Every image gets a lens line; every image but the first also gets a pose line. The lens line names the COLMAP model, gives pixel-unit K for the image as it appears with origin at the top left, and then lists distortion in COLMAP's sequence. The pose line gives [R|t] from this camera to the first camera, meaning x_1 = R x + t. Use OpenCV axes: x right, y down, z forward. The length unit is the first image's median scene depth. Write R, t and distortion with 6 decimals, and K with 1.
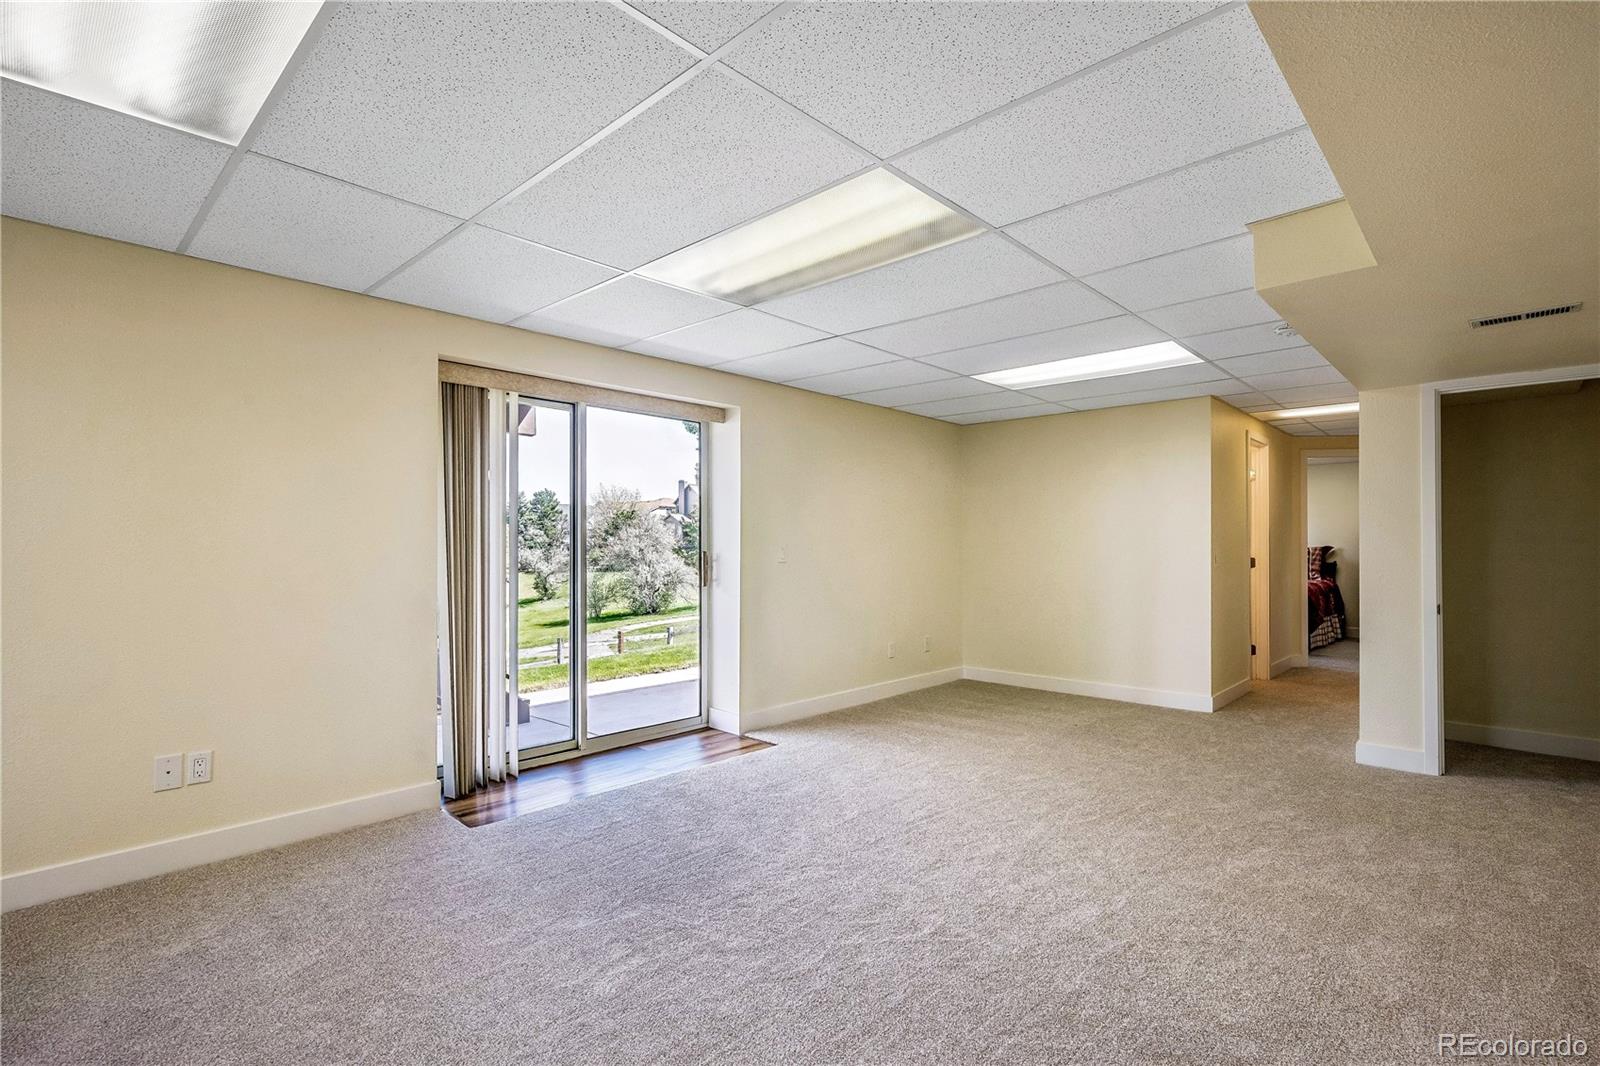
lens RADIAL K [[765.6, 0, 802.0], [0, 765.6, 535.6], [0, 0, 1]] dist [-0.003061, 0.001551]
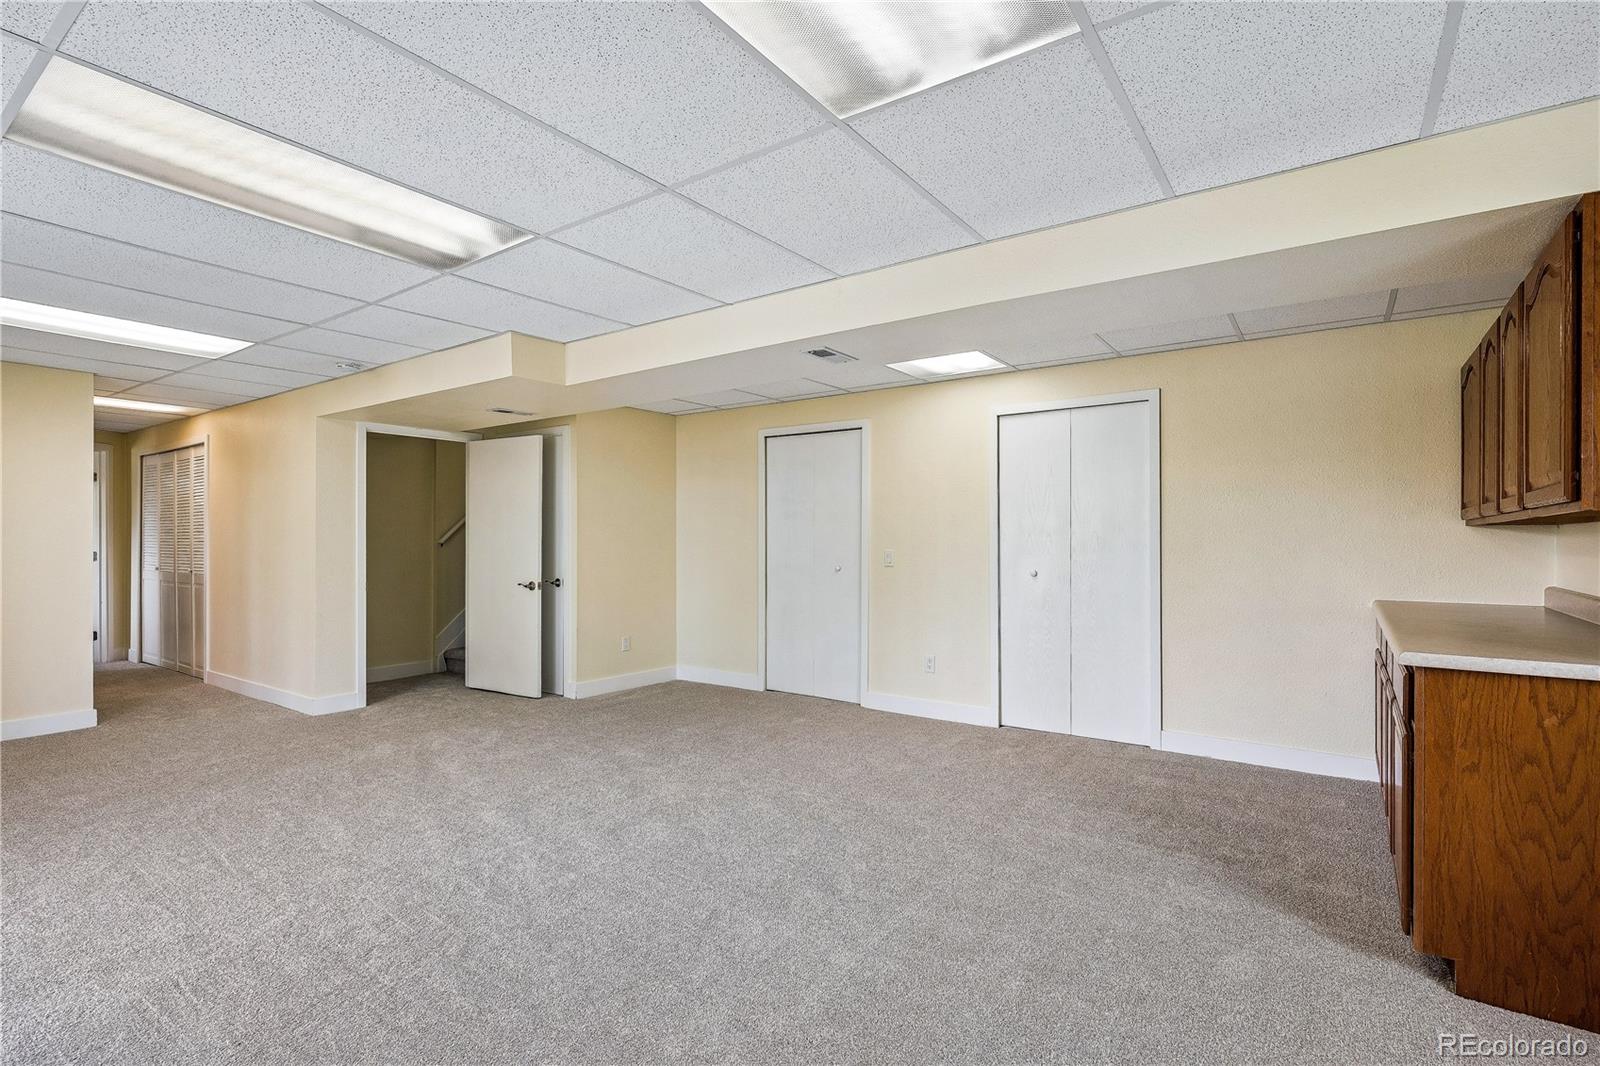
lens RADIAL K [[765.6, 0, 801.4], [0, 765.6, 540.3], [0, 0, 1]] dist [-0.003061, 0.001551]
pose [[-0.130707, -0.001840, 0.991419, -0.721948], [-0.007196, 0.999974, 0.000907, 0.003169], [-0.991395, -0.007016, -0.130716, 0.441779]]
